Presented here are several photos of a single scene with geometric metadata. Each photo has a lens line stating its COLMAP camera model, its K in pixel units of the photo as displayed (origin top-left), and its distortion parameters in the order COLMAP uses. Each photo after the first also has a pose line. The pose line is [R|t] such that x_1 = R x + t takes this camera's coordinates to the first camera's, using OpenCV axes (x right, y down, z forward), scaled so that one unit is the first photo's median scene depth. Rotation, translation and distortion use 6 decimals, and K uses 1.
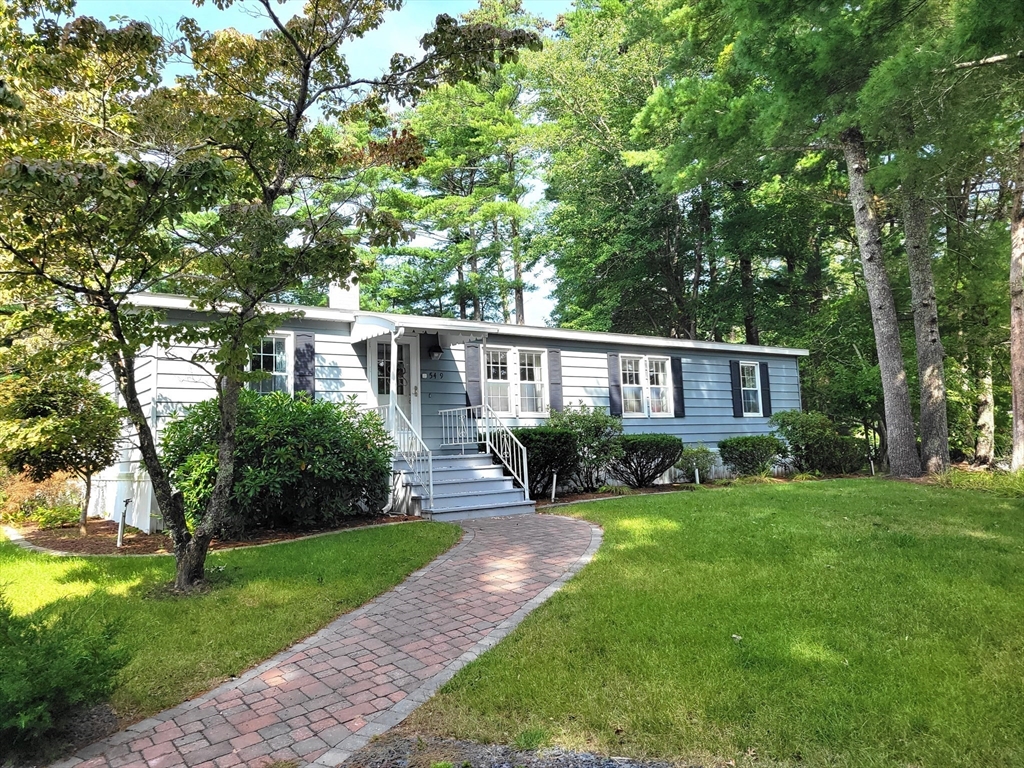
lens RADIAL K [[771.6, 0, 512.0], [0, 771.6, 384.0], [0, 0, 1]] dist [0.004492, 0.000341]
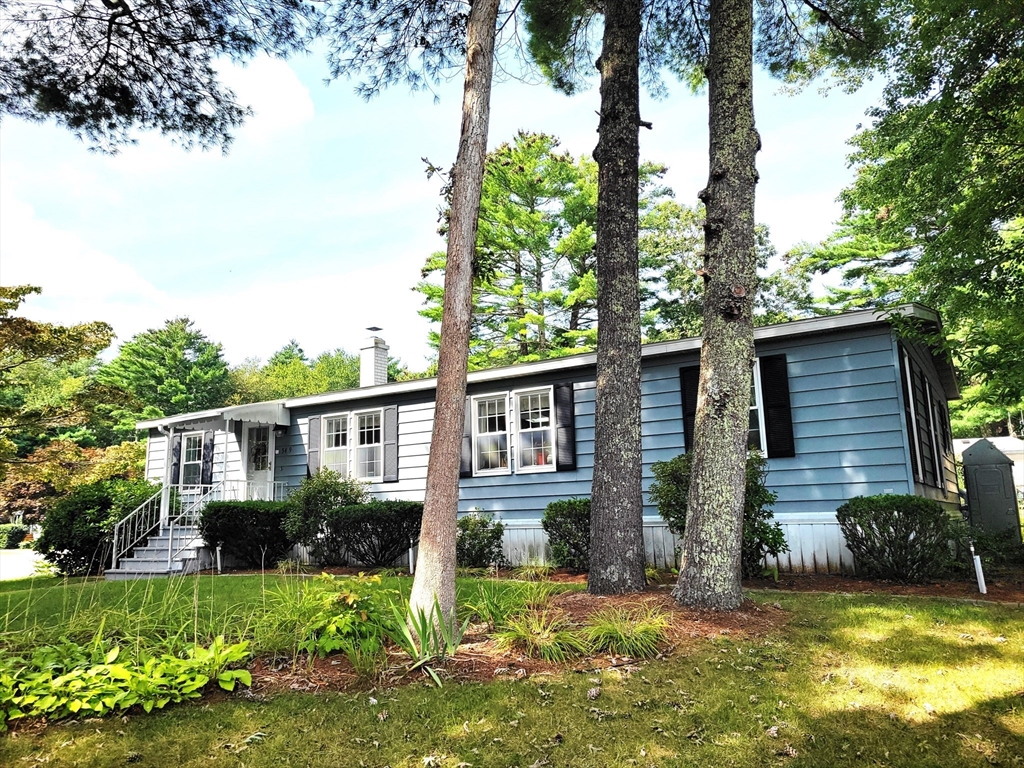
lens RADIAL K [[771.6, 0, 512.0], [0, 771.6, 384.0], [0, 0, 1]] dist [0.004492, 0.000341]
pose [[0.354112, -0.128107, -0.926387, 0.960289], [0.101414, 0.989992, -0.098137, 0.033217], [0.929688, -0.059197, 0.363560, 0.810183]]
